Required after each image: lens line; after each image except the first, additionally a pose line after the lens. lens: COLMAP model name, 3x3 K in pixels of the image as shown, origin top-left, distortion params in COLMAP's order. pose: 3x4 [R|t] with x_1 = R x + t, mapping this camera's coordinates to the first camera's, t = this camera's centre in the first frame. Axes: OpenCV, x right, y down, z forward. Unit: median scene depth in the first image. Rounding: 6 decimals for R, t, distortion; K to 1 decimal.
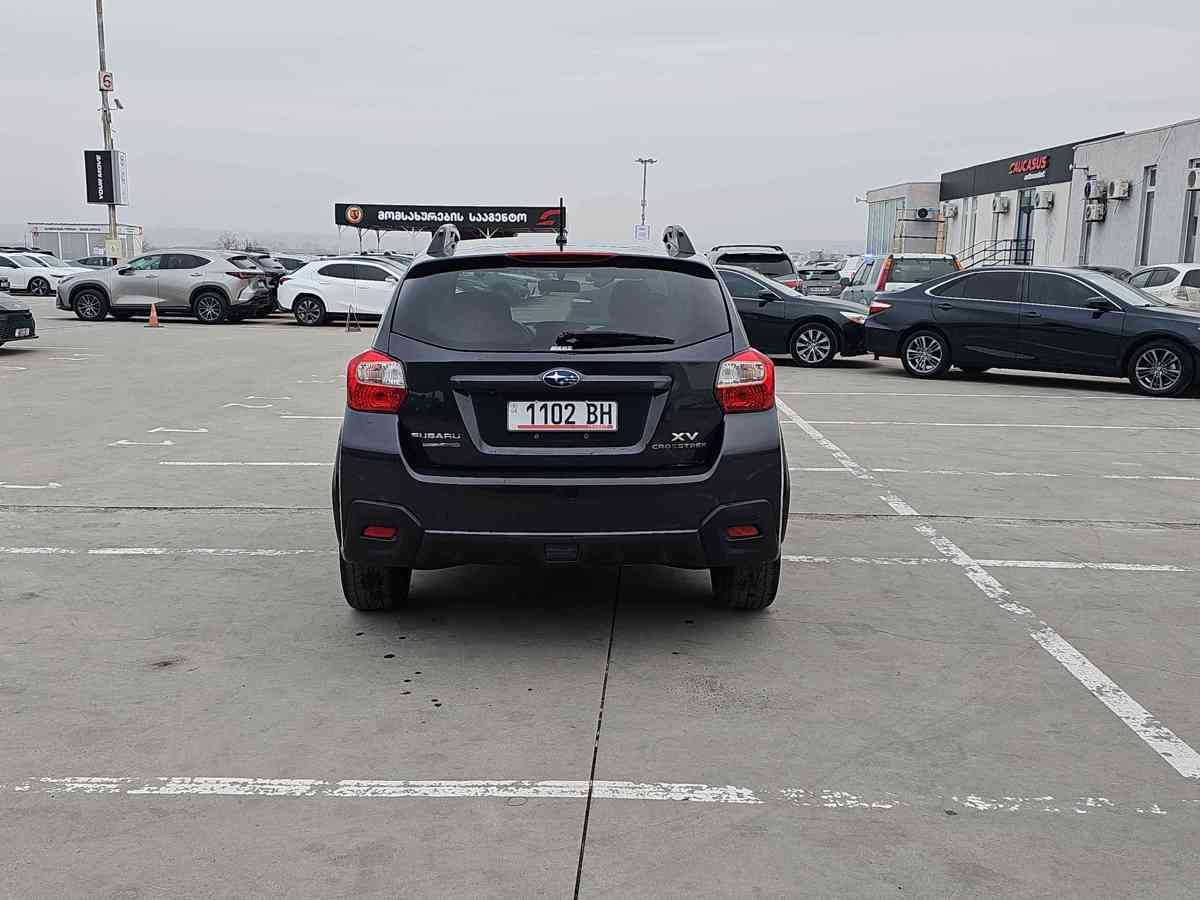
lens RADIAL K [[1165.1, 0, 575.9], [0, 1165.1, 452.2], [0, 0, 1]] dist [0.080767, -0.026292]
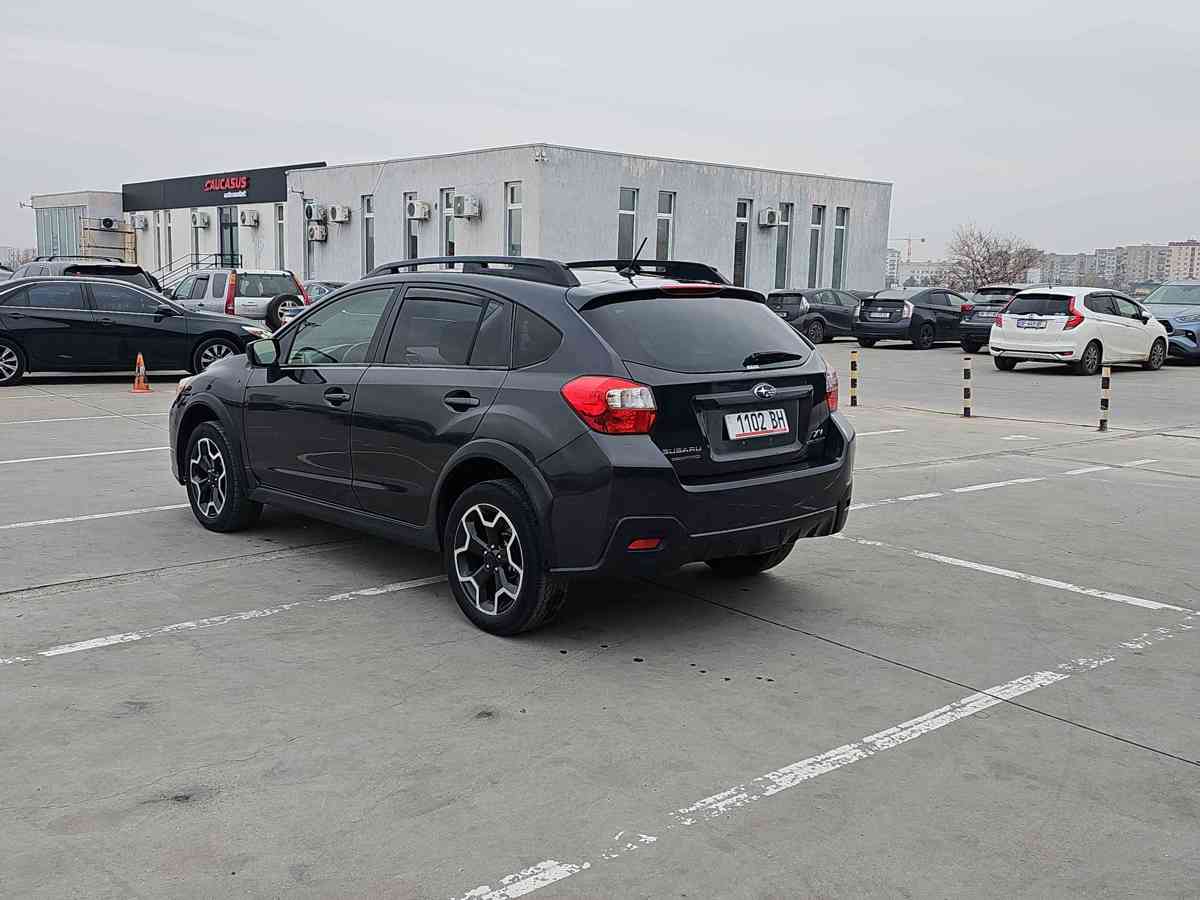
lens RADIAL K [[1154.0, 0, 582.0], [0, 1154.0, 447.9], [0, 0, 1]] dist [0.149643, -0.281034]
pose [[0.746924, -0.090141, 0.658771, -0.682077], [0.097749, 0.994889, 0.025303, -0.039799], [-0.657685, 0.045495, 0.751918, 0.173847]]
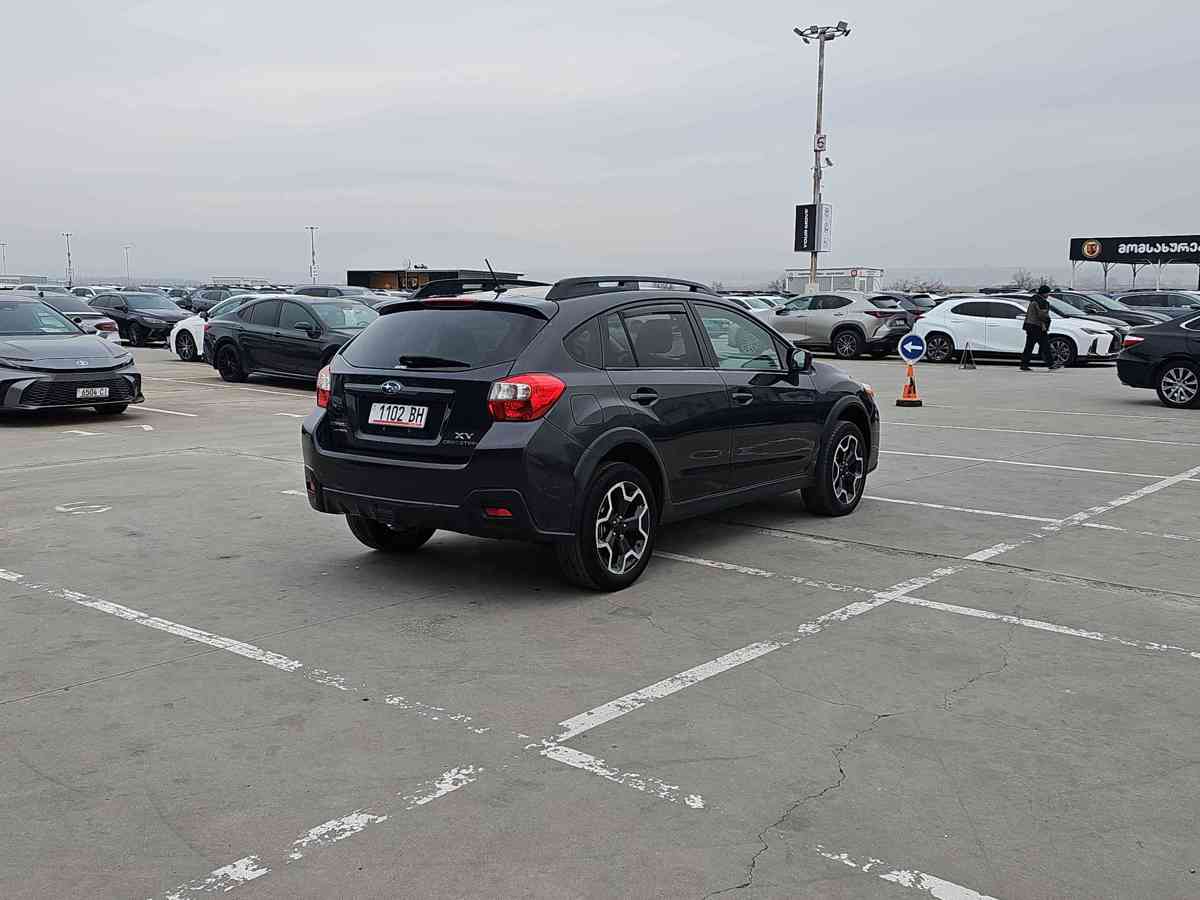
lens RADIAL K [[1165.1, 0, 575.9], [0, 1165.1, 452.2], [0, 0, 1]] dist [0.080767, -0.026292]
pose [[0.783935, 0.074857, -0.616314, 0.755275], [-0.094666, 0.995509, 0.000502, -0.005791], [0.613583, 0.057950, 0.787501, 0.024865]]
